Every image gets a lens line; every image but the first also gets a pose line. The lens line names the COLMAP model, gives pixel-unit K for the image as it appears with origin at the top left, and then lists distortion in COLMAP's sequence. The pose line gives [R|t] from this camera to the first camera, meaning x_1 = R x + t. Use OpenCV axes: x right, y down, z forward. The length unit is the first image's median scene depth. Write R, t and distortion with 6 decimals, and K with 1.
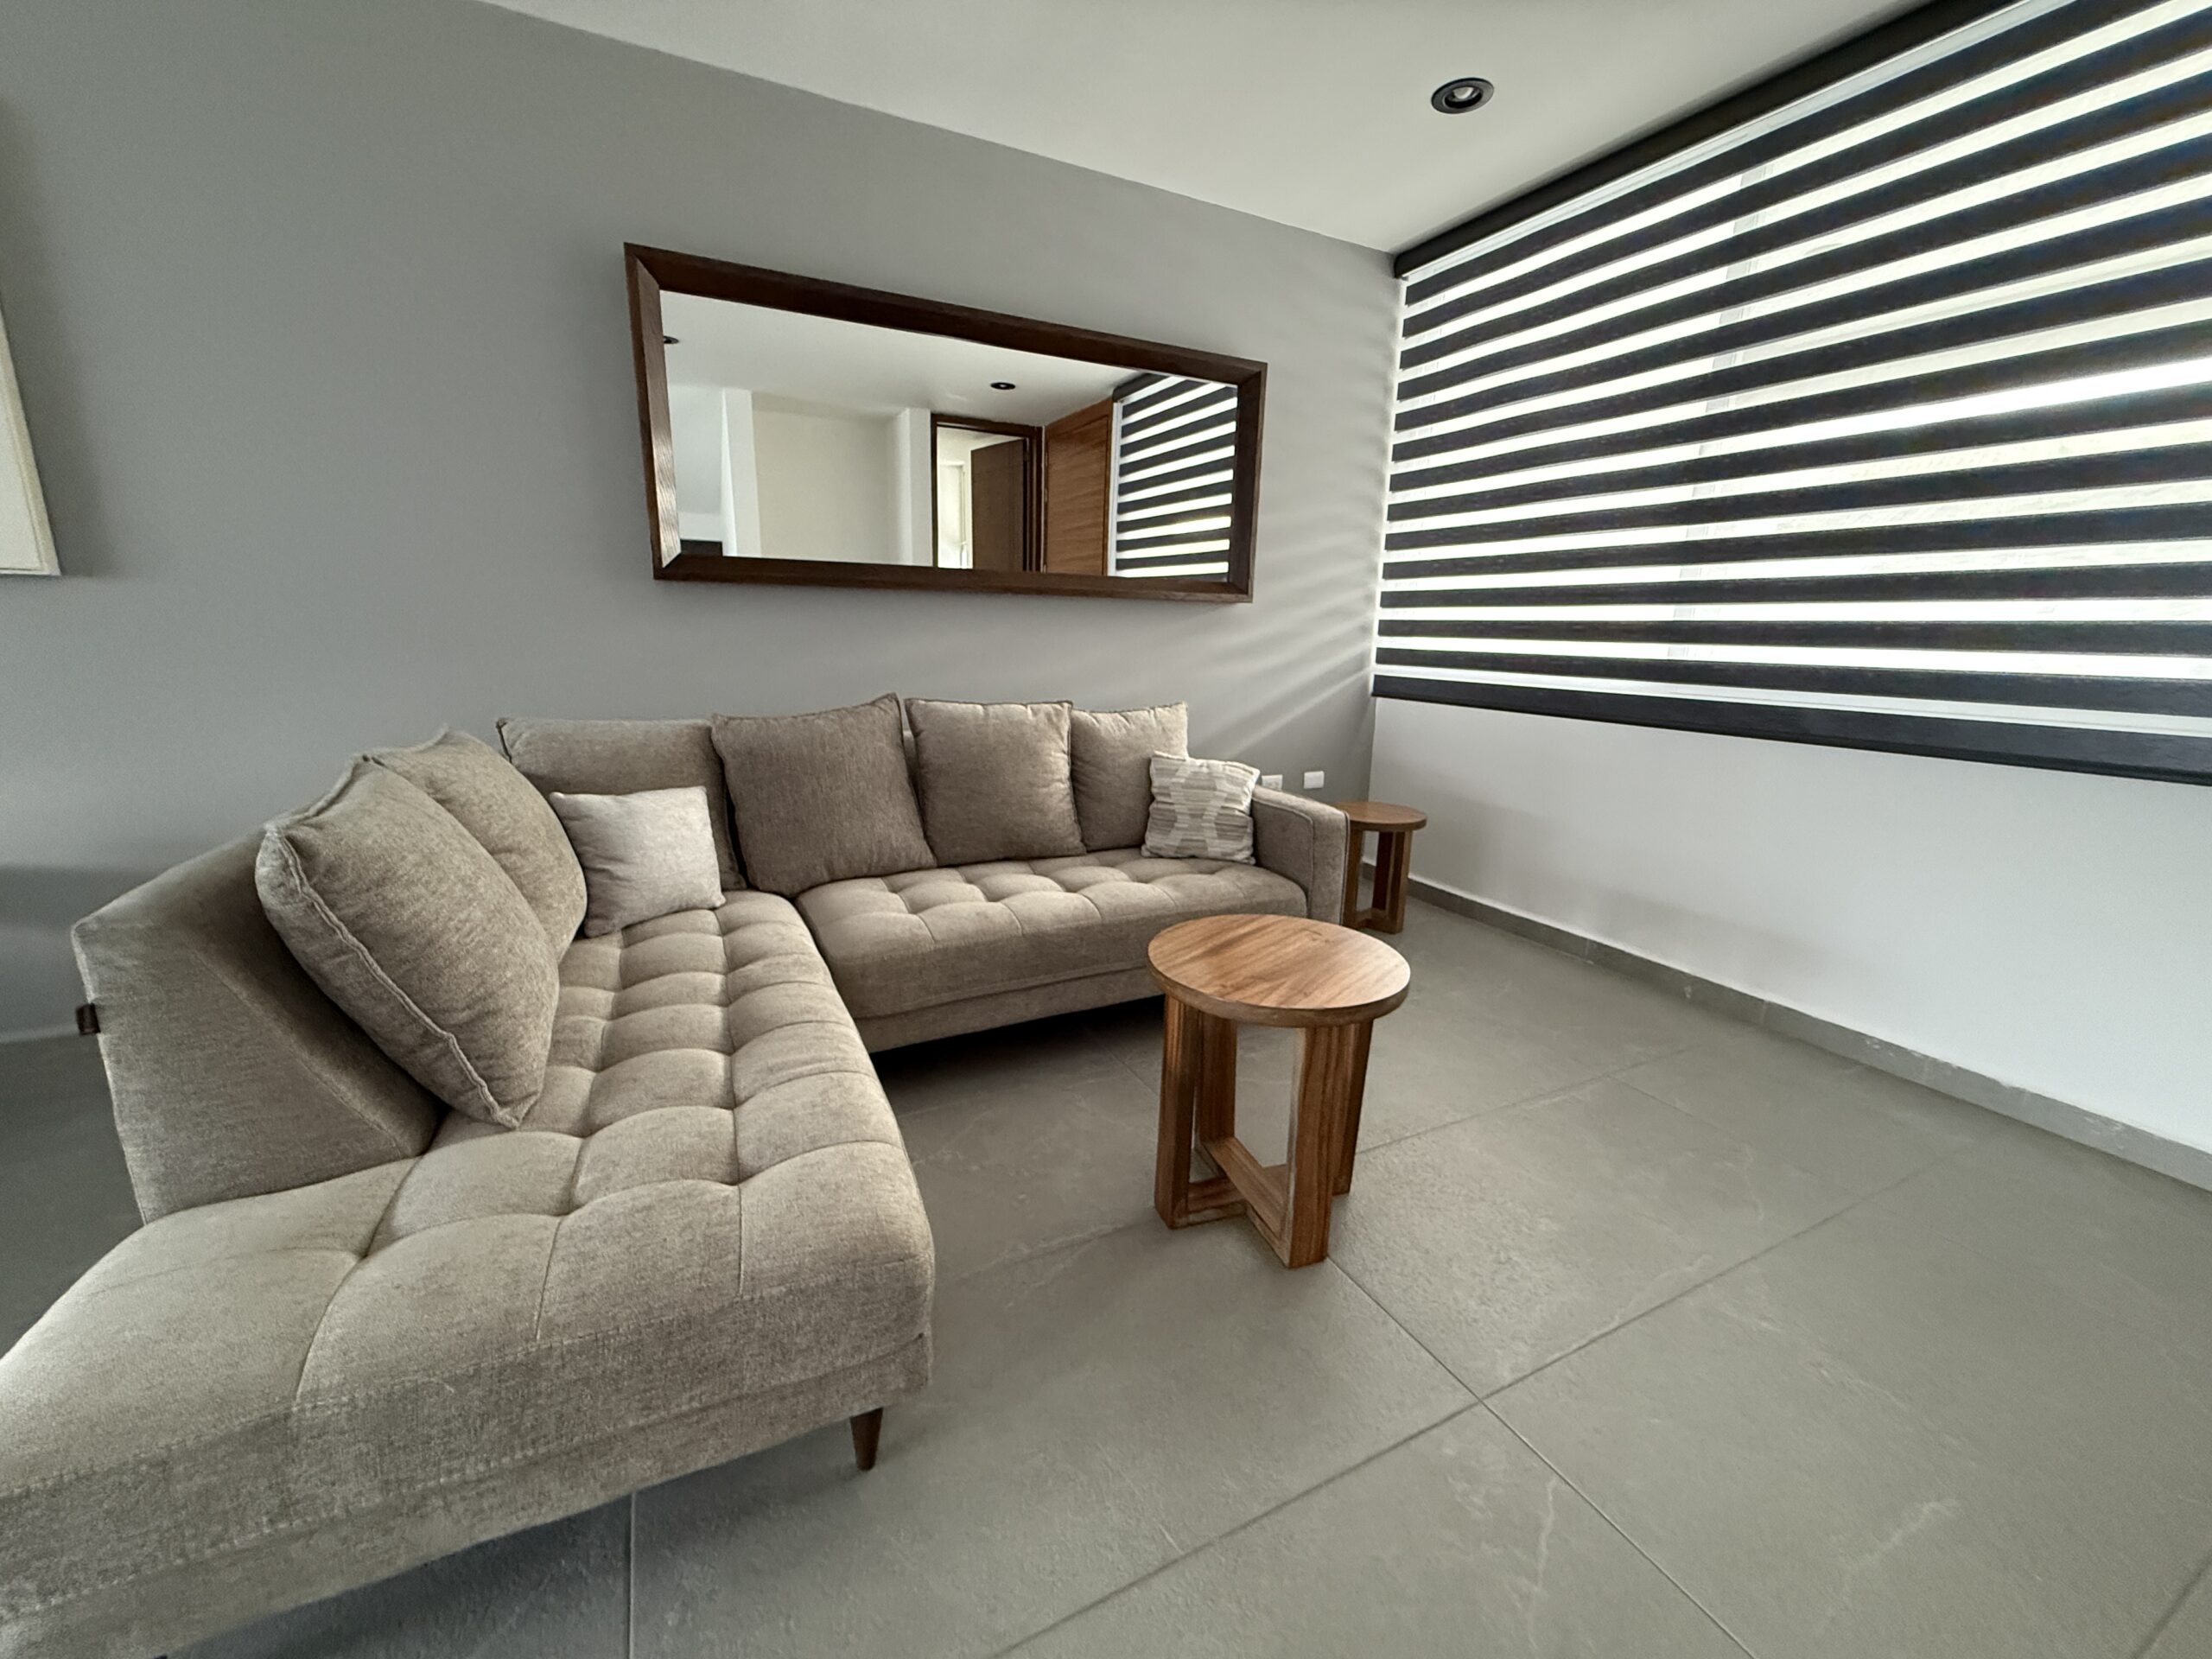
lens RADIAL K [[889.6, 0, 1099.8], [0, 889.6, 823.1], [0, 0, 1]] dist [0.008638, -0.000087]
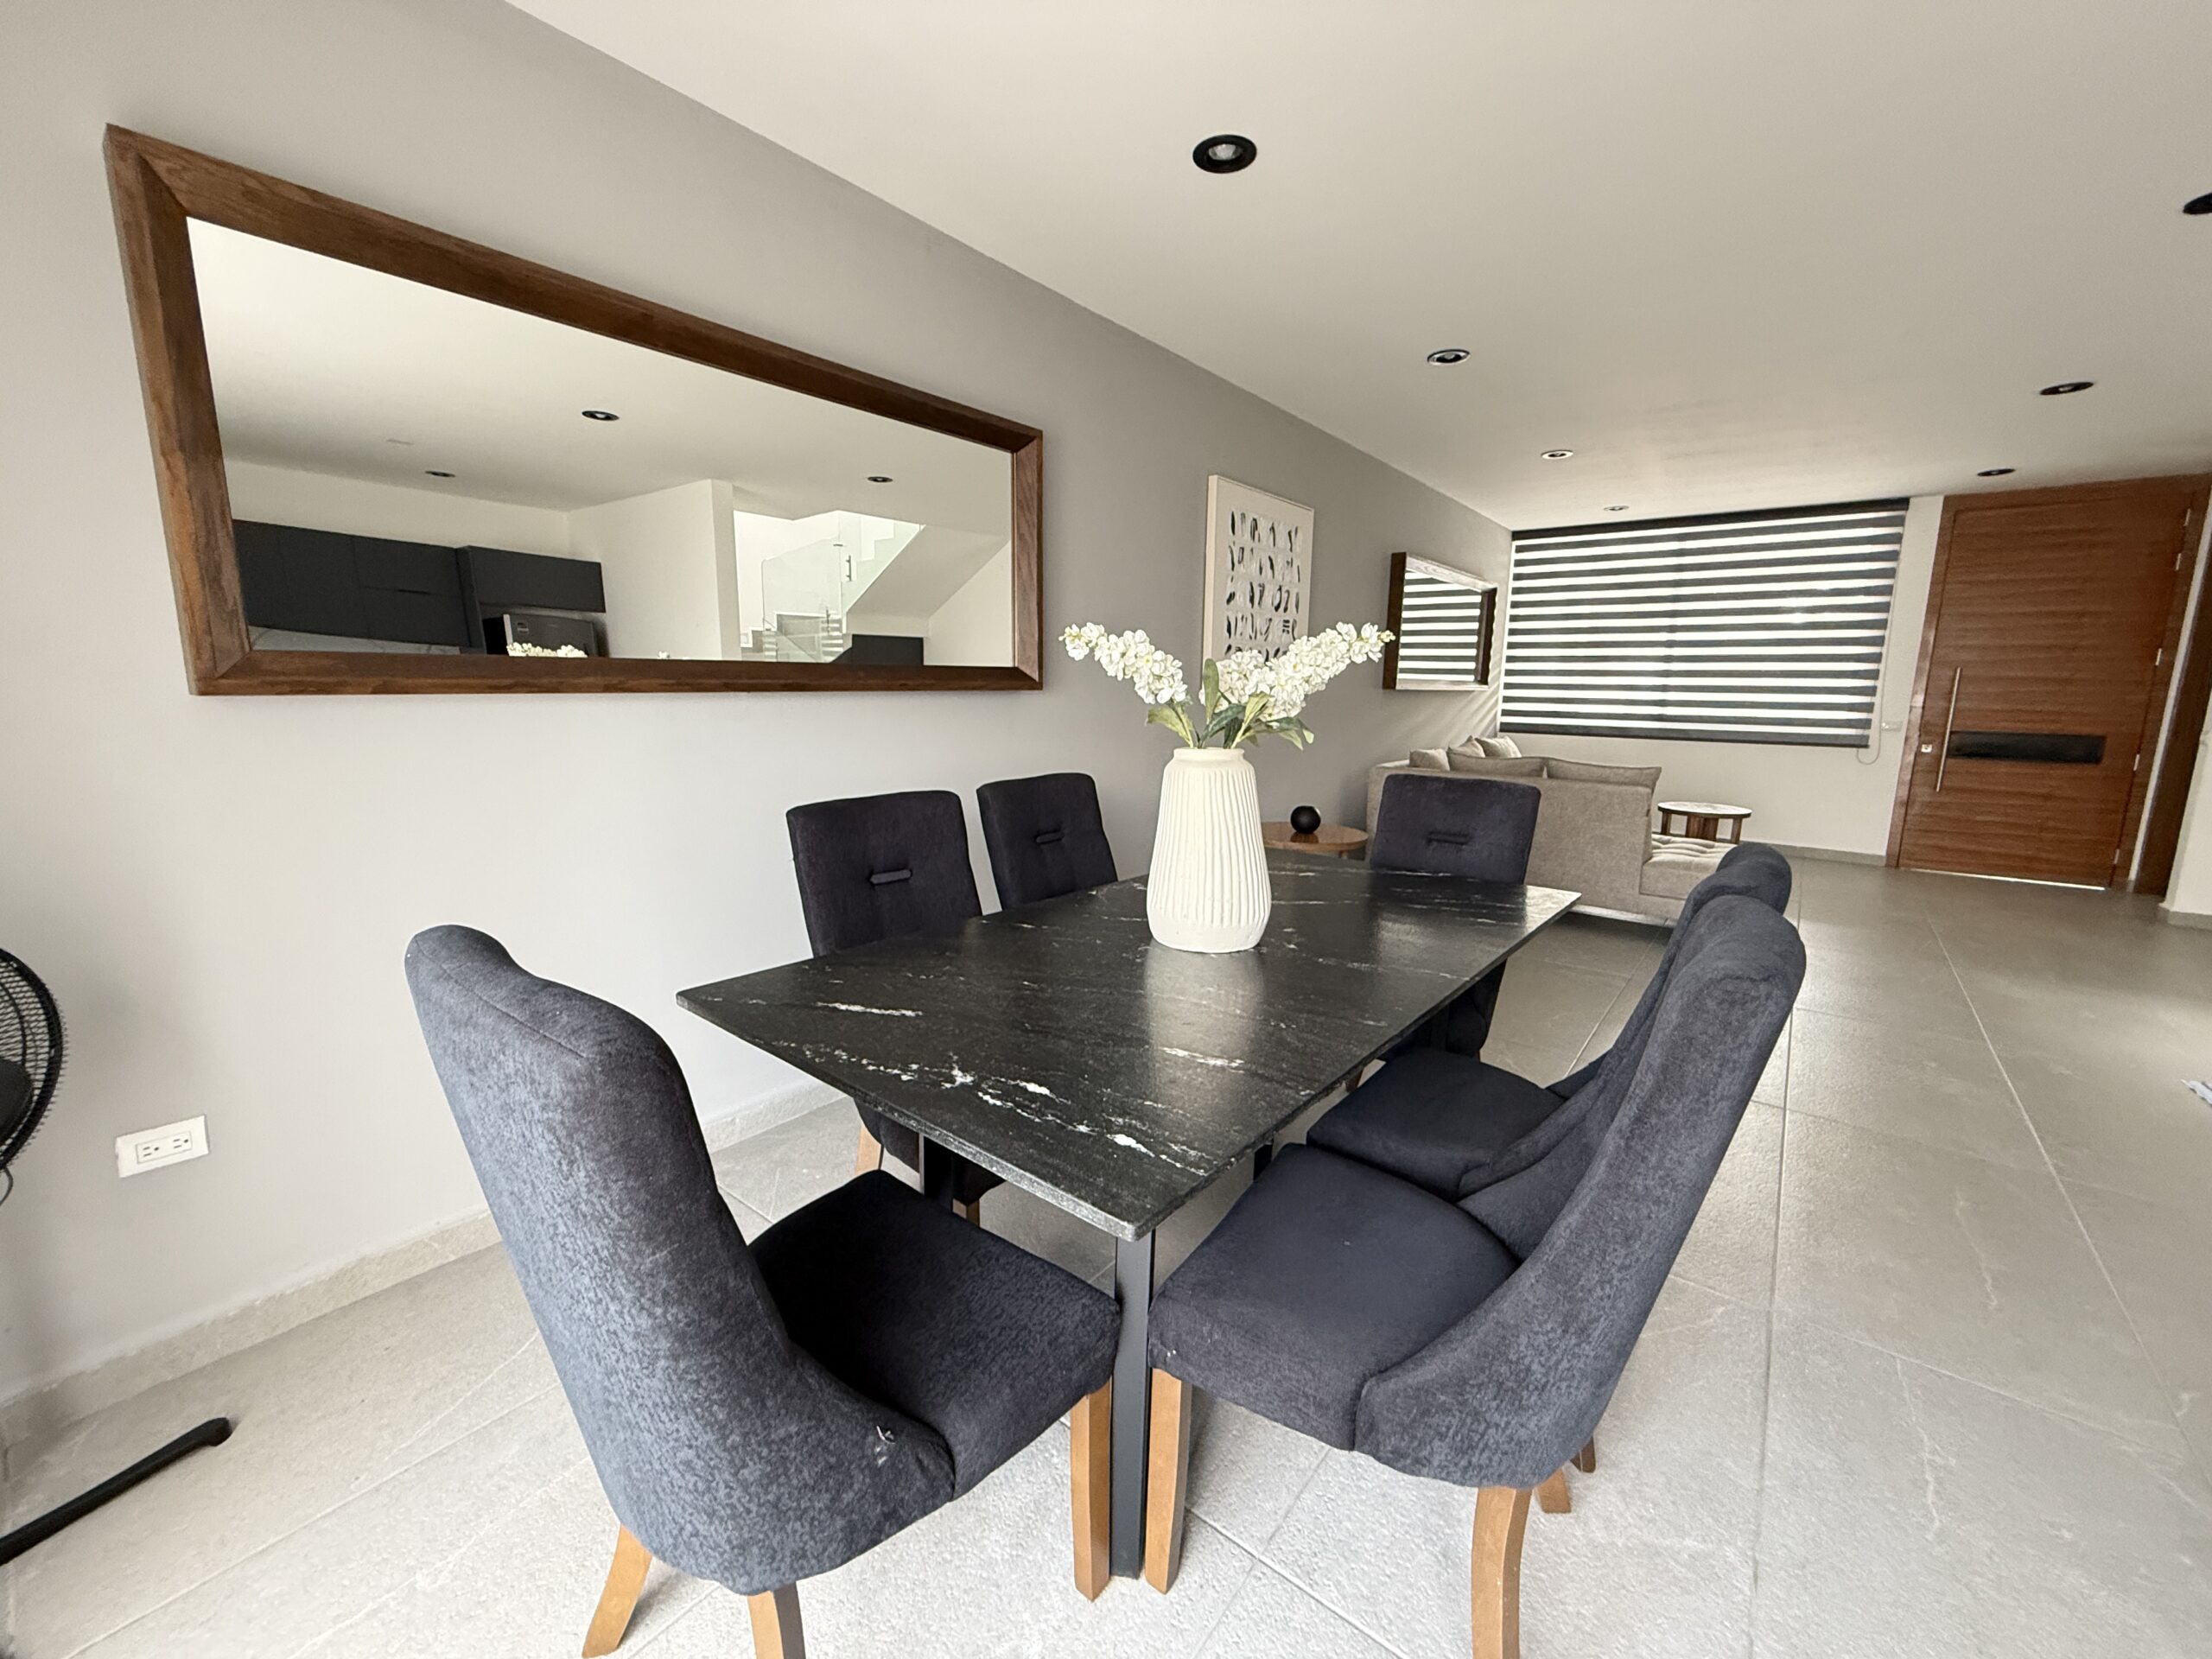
lens RADIAL K [[889.6, 0, 1099.8], [0, 889.6, 823.1], [0, 0, 1]] dist [0.008638, -0.000087]
pose [[0.906125, -0.078224, 0.415714, -2.027256], [0.102980, 0.993979, -0.037429, 0.067627], [-0.410283, 0.076725, 0.908725, -0.676282]]
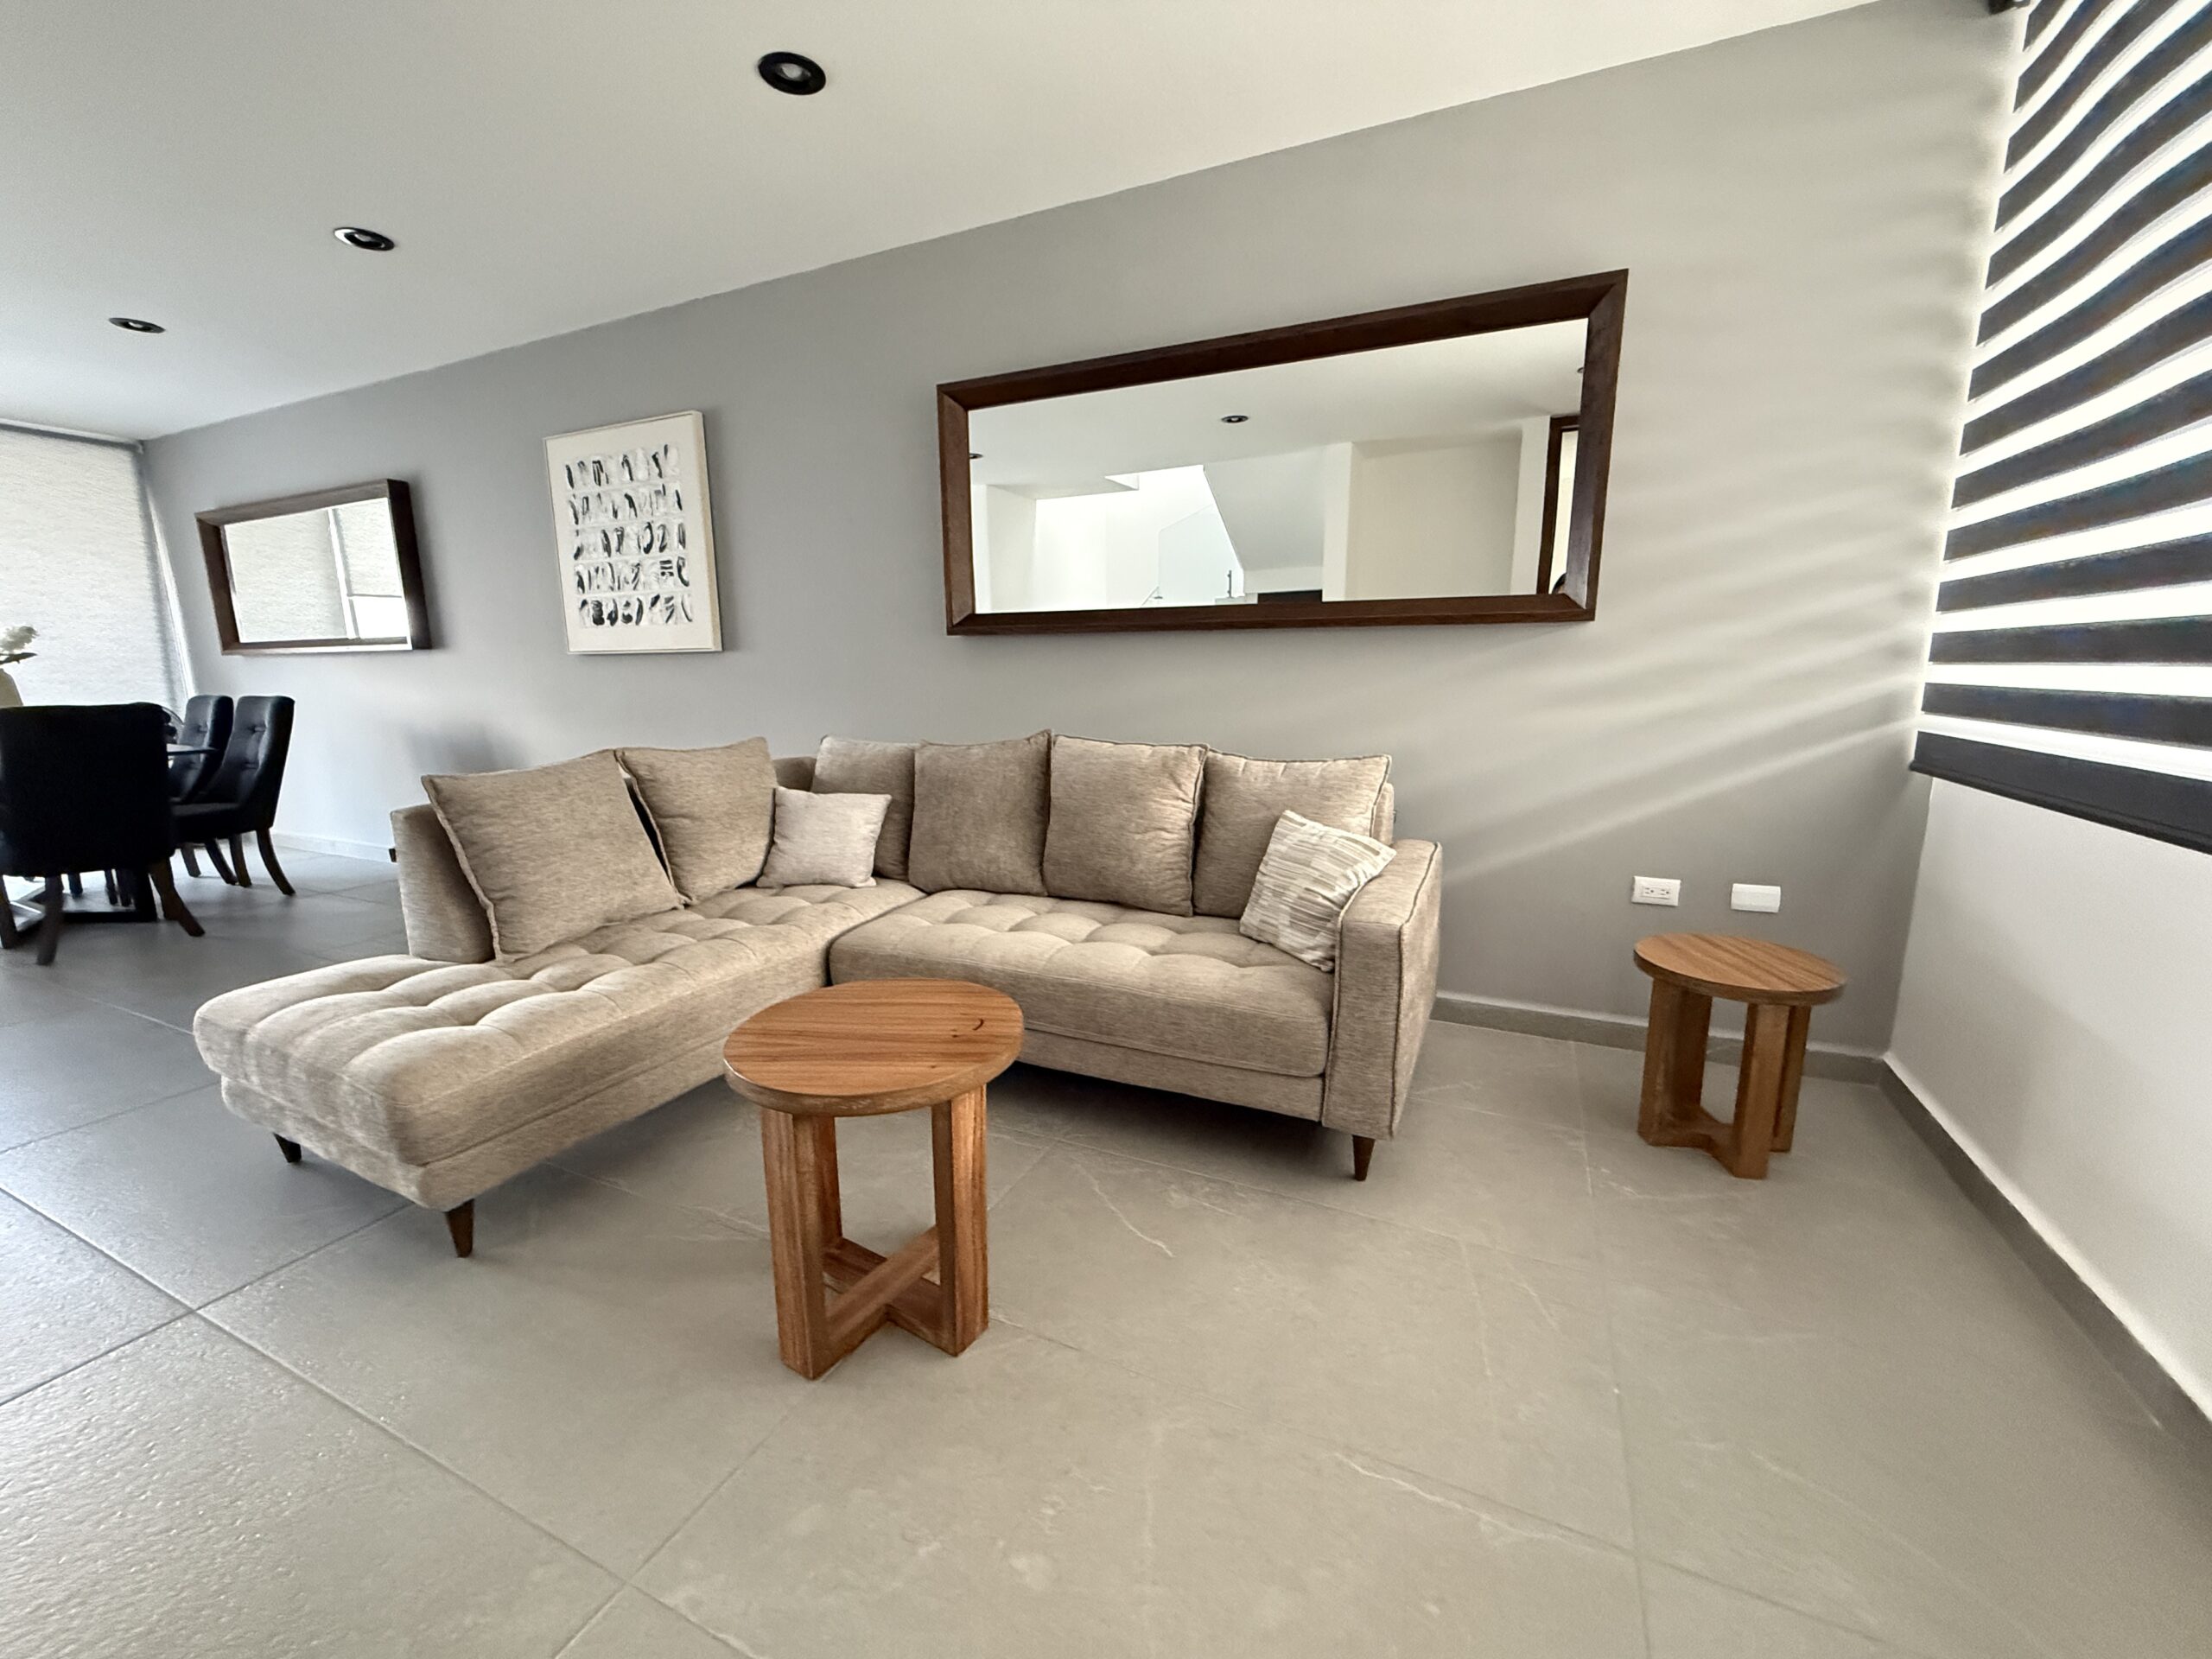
lens RADIAL K [[889.6, 0, 1099.8], [0, 889.6, 823.1], [0, 0, 1]] dist [0.008638, -0.000087]
pose [[0.613530, 0.116145, -0.781083, 0.639994], [-0.150895, 0.988142, 0.028407, -0.071245], [0.775120, 0.100433, 0.623780, 0.376639]]
